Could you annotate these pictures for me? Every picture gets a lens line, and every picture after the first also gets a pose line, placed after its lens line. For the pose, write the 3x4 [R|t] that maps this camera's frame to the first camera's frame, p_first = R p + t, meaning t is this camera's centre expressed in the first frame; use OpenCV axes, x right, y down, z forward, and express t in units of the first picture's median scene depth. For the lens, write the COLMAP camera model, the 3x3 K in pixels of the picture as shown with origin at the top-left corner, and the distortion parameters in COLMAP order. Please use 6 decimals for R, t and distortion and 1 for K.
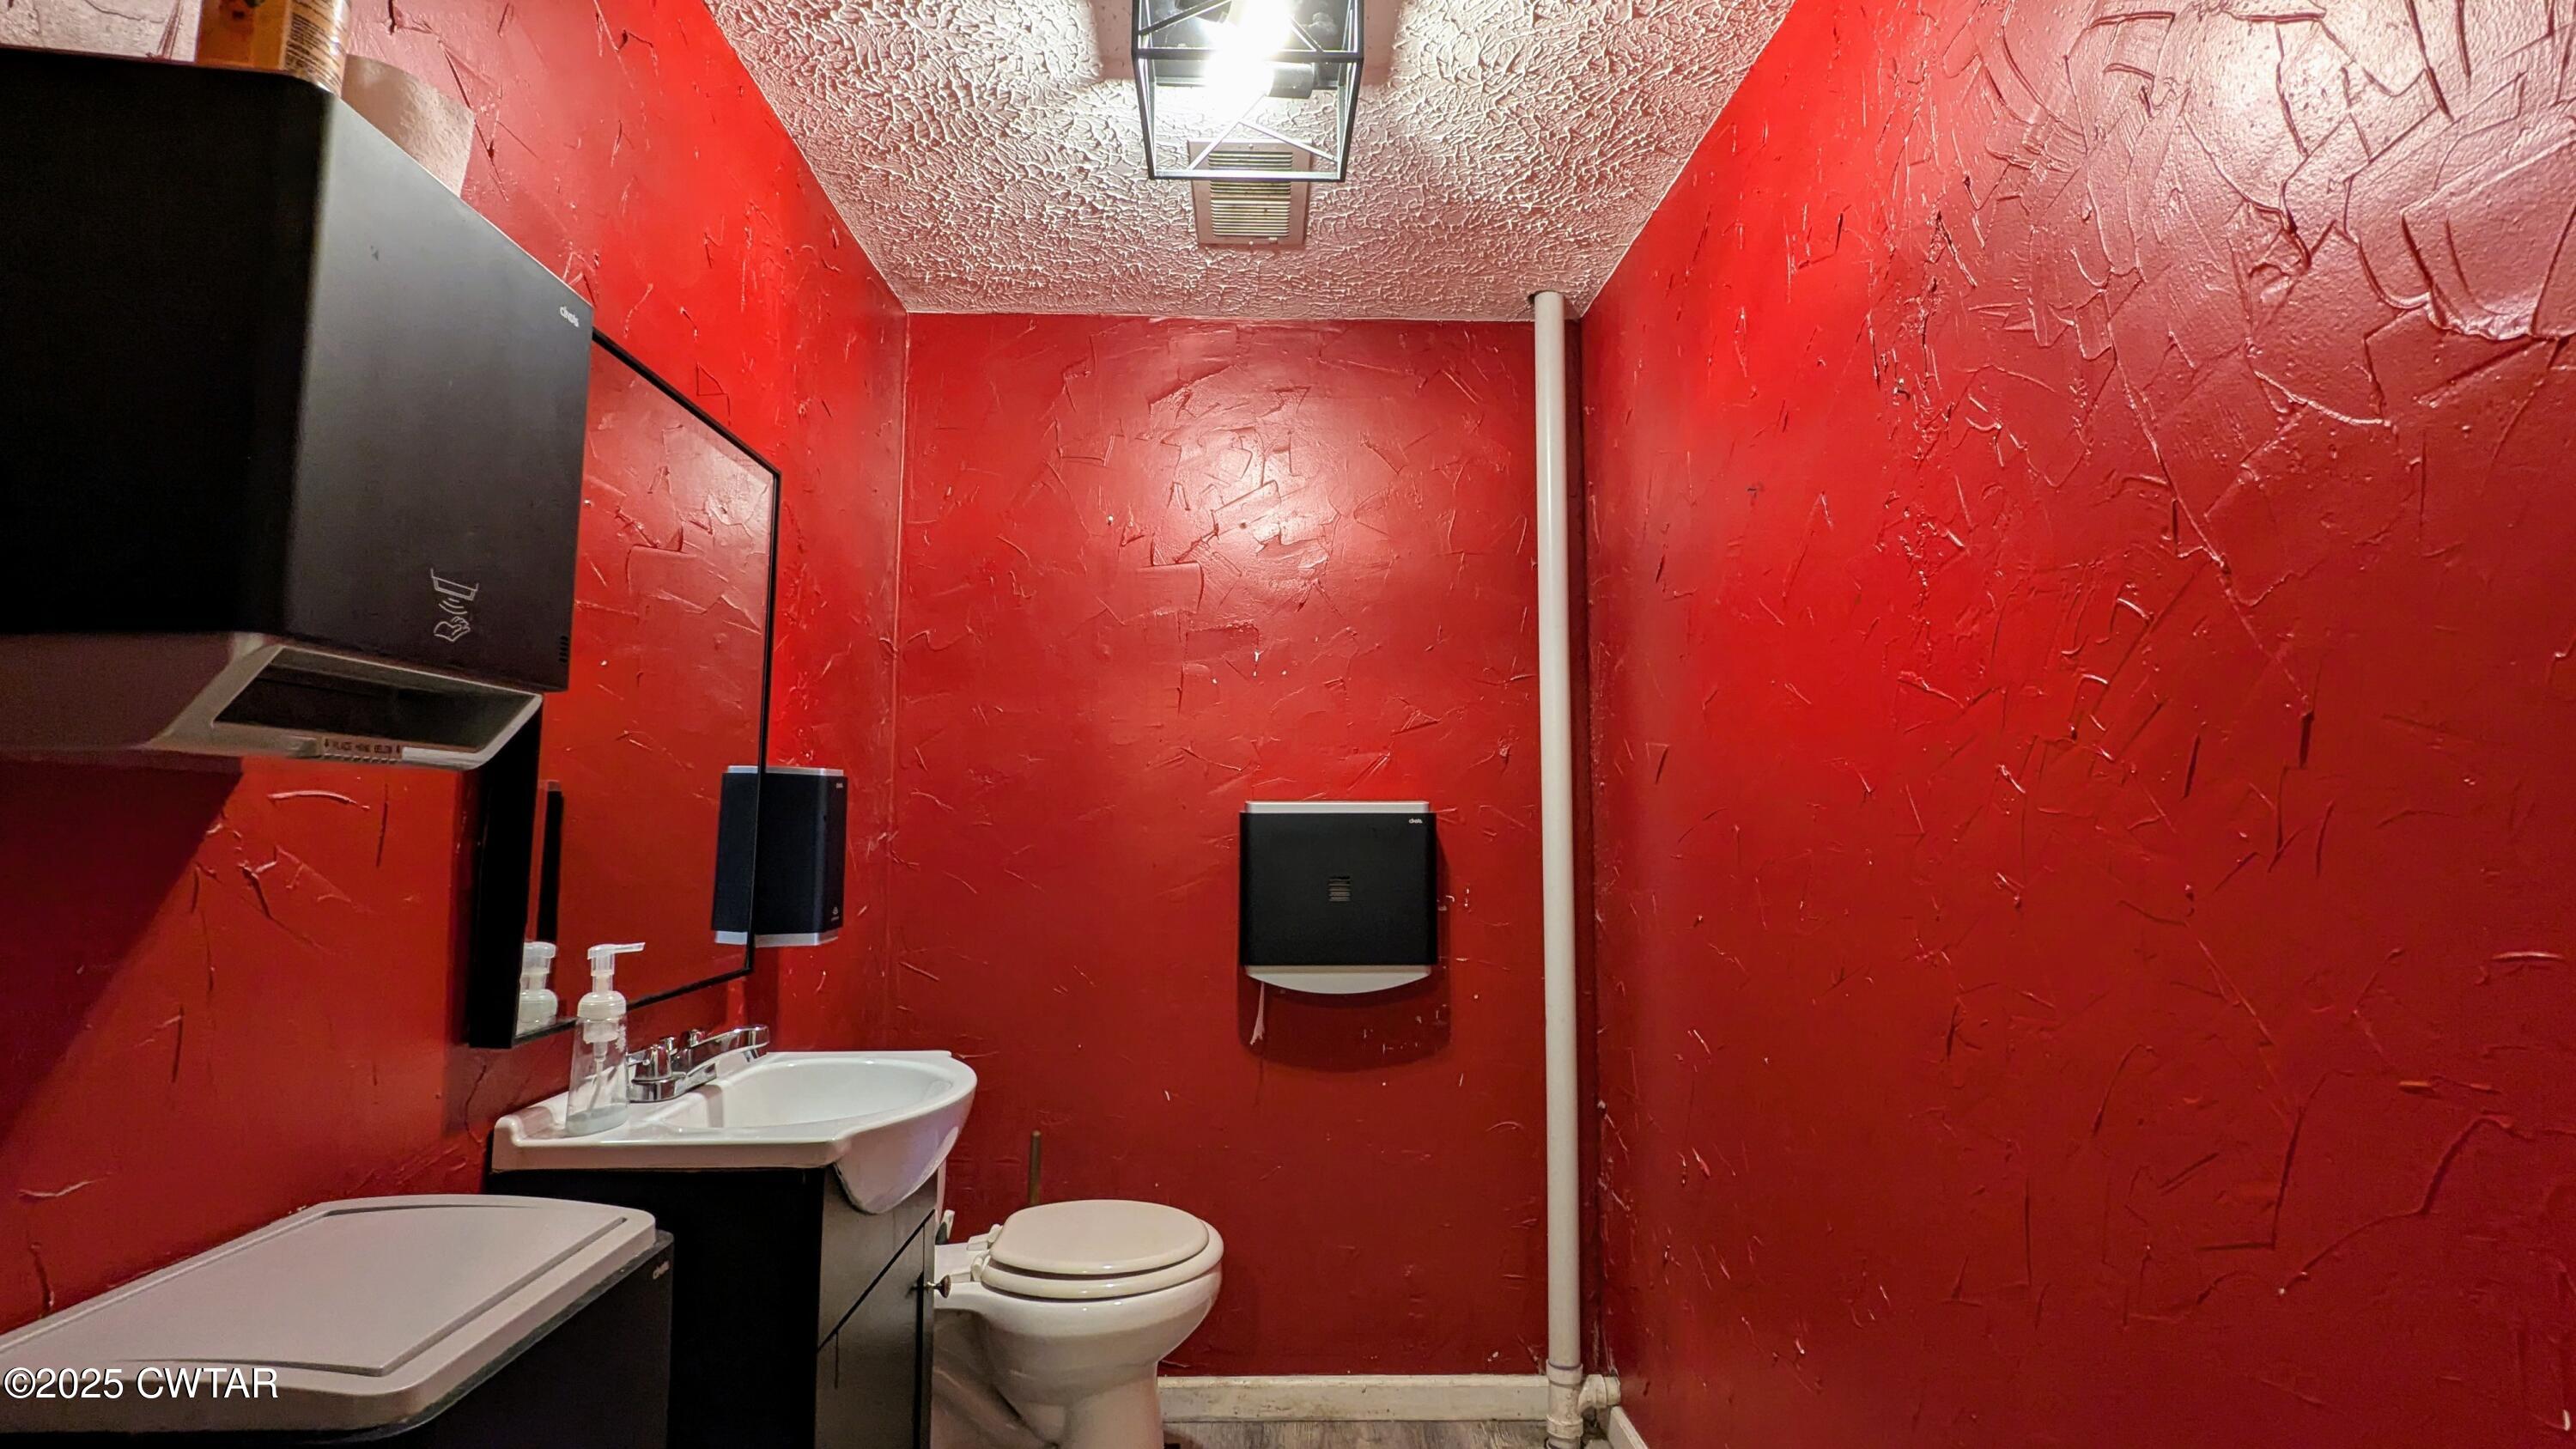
lens RADIAL K [[1199.9, 0, 1295.3], [0, 1199.9, 727.6], [0, 0, 1]] dist [-0.006151, 0.001996]
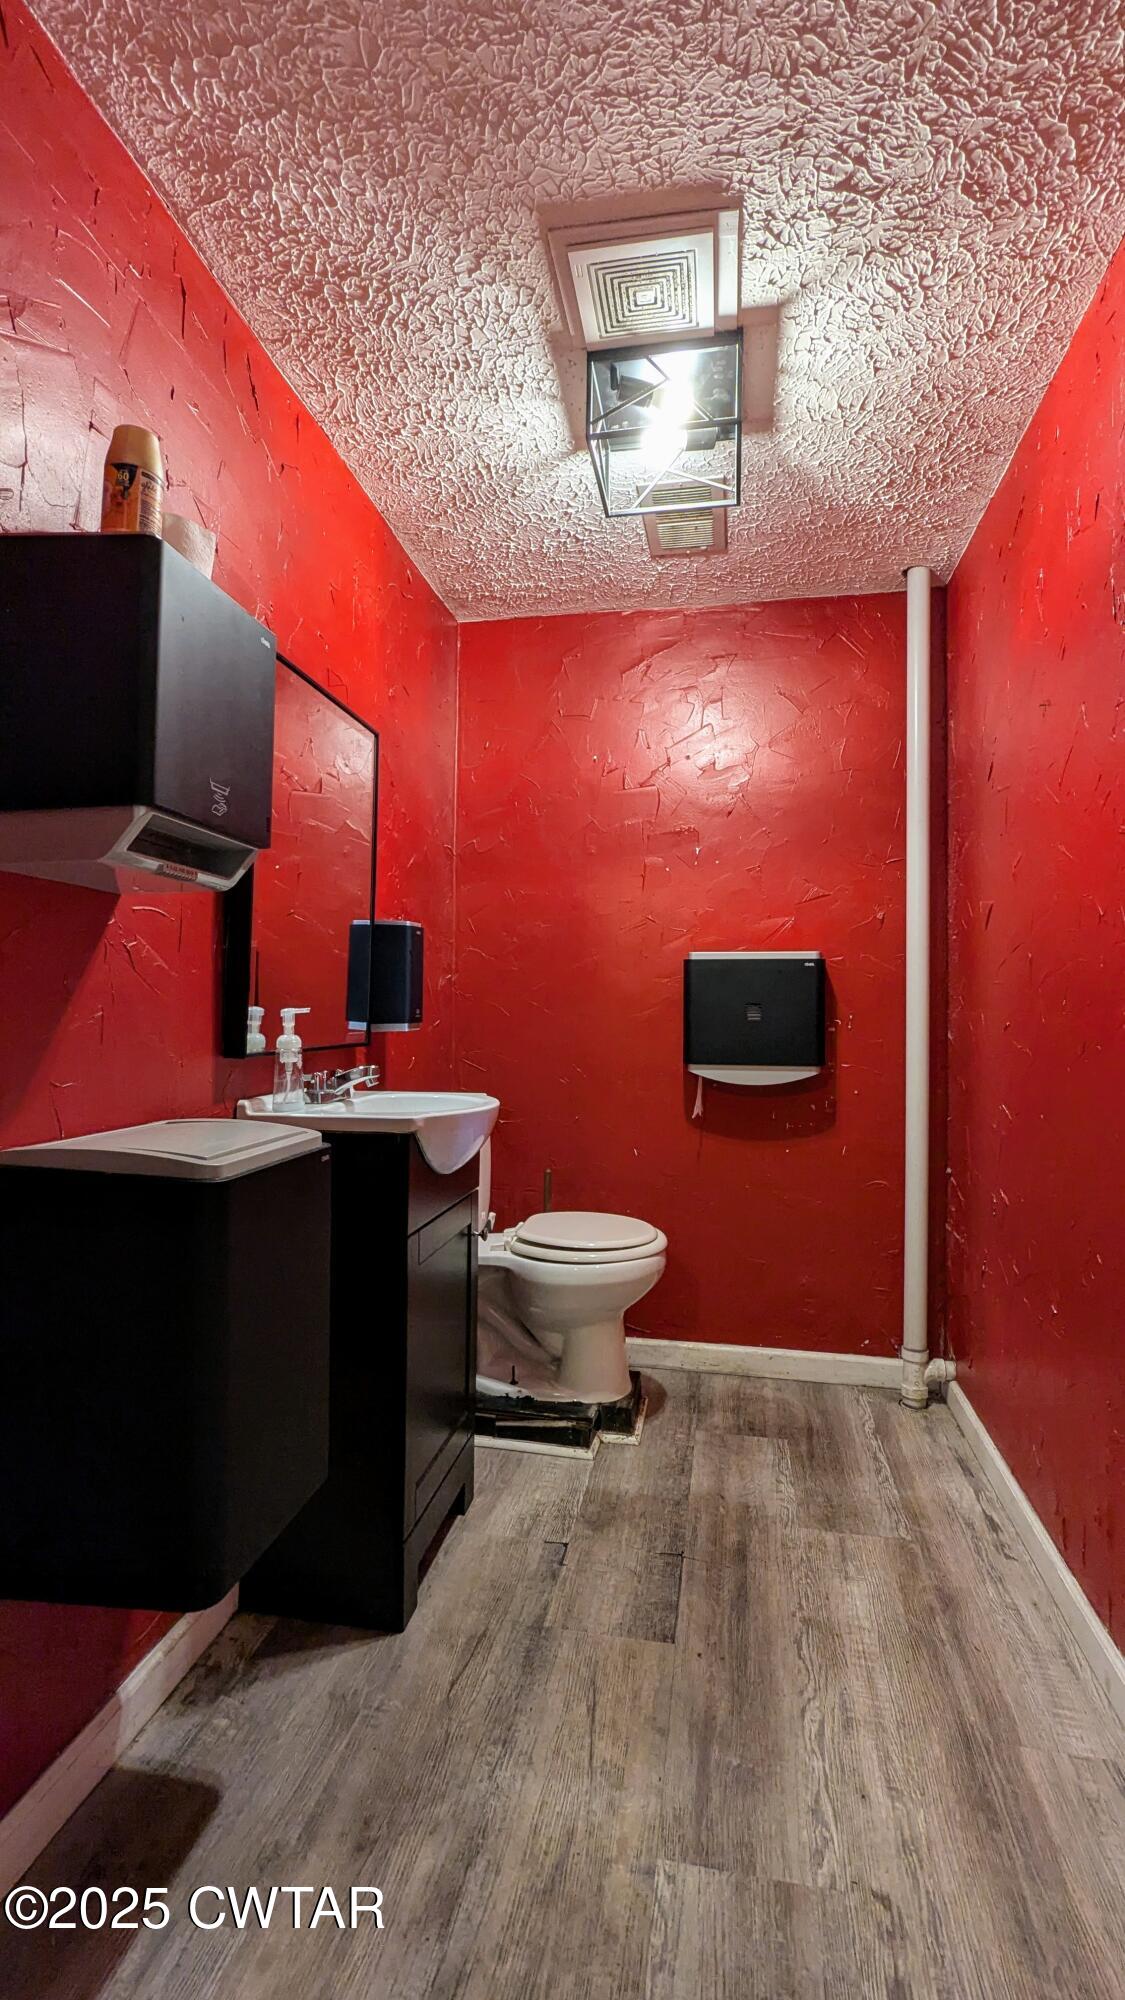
lens RADIAL K [[931.4, 0, 566.5], [0, 931.4, 995.8], [0, 0, 1]] dist [-0.006151, 0.001996]
pose [[0.976417, 0.003416, -0.215867, 0.070167], [0.010836, 0.997839, 0.064801, 0.049804], [0.215622, -0.065612, 0.974270, -0.147904]]
